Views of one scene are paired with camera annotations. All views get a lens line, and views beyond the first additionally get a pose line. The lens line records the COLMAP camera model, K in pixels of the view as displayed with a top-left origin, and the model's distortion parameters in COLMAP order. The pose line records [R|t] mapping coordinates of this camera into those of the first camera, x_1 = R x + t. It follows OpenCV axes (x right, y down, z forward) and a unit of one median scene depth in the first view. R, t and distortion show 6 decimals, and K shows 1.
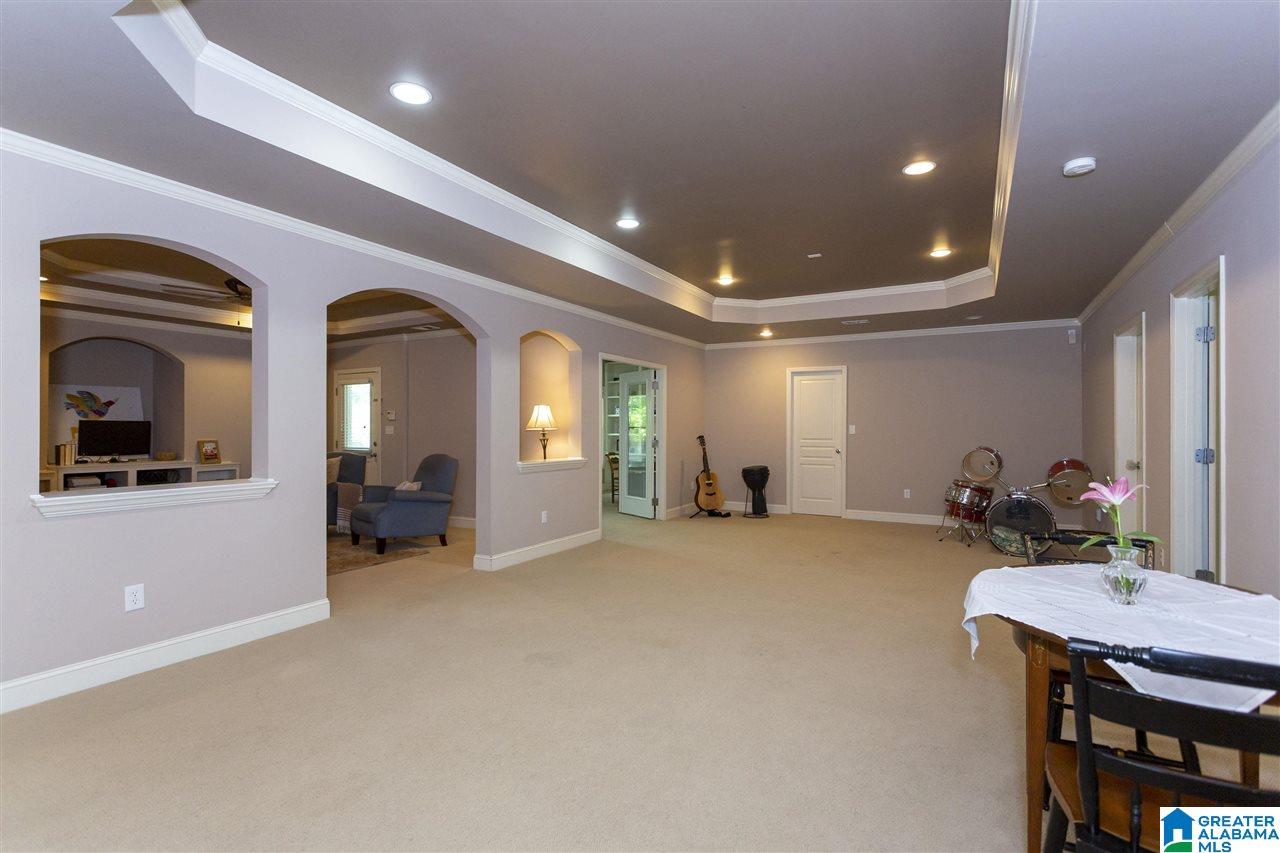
lens RADIAL K [[620.0, 0, 640.0], [0, 620.0, 426.5], [0, 0, 1]] dist [0.002293, -0.001164]
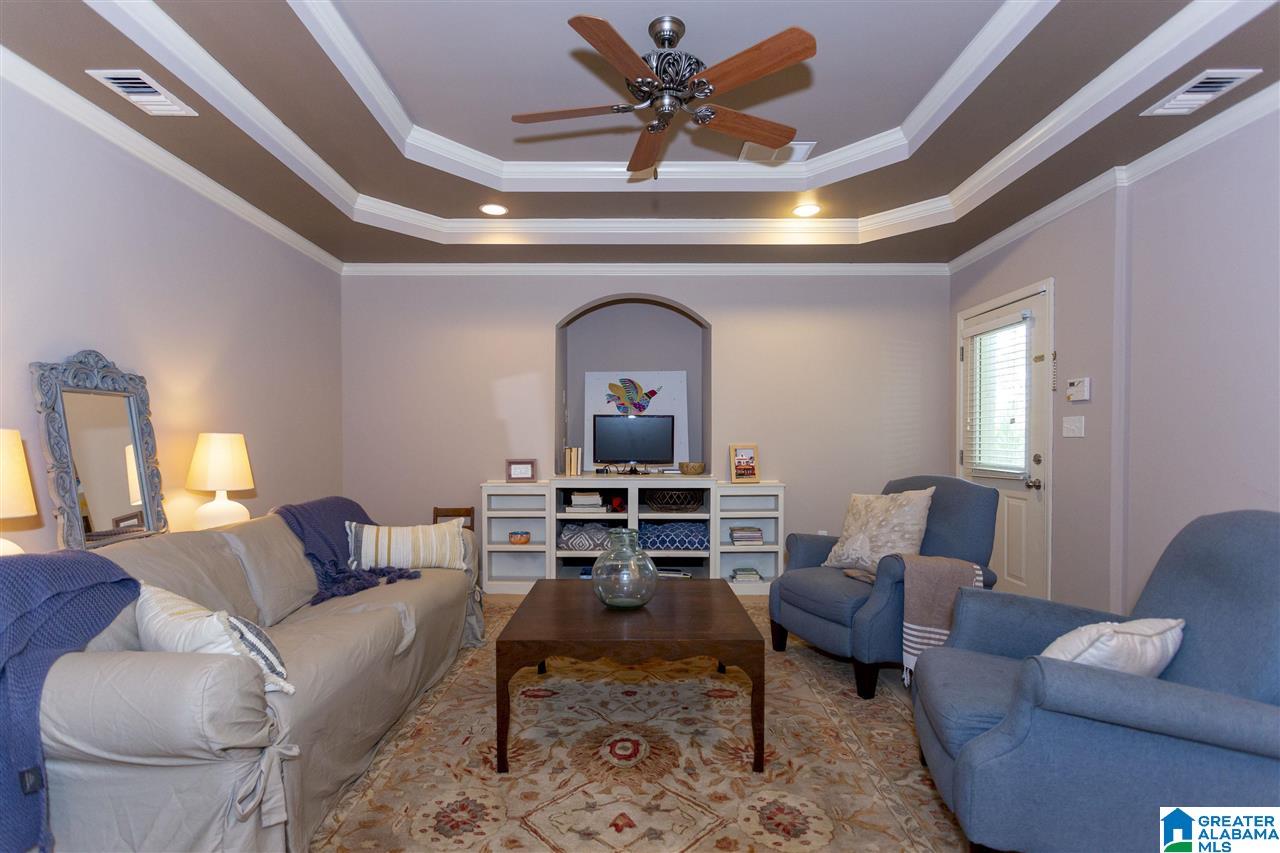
lens RADIAL K [[620.0, 0, 640.0], [0, 620.0, 426.5], [0, 0, 1]] dist [0.002293, -0.001164]
pose [[0.505236, -0.013995, -0.862868, -0.216405], [-0.000876, 0.999860, -0.016730, 0.014635], [0.862981, 0.009209, 0.505153, 0.603055]]
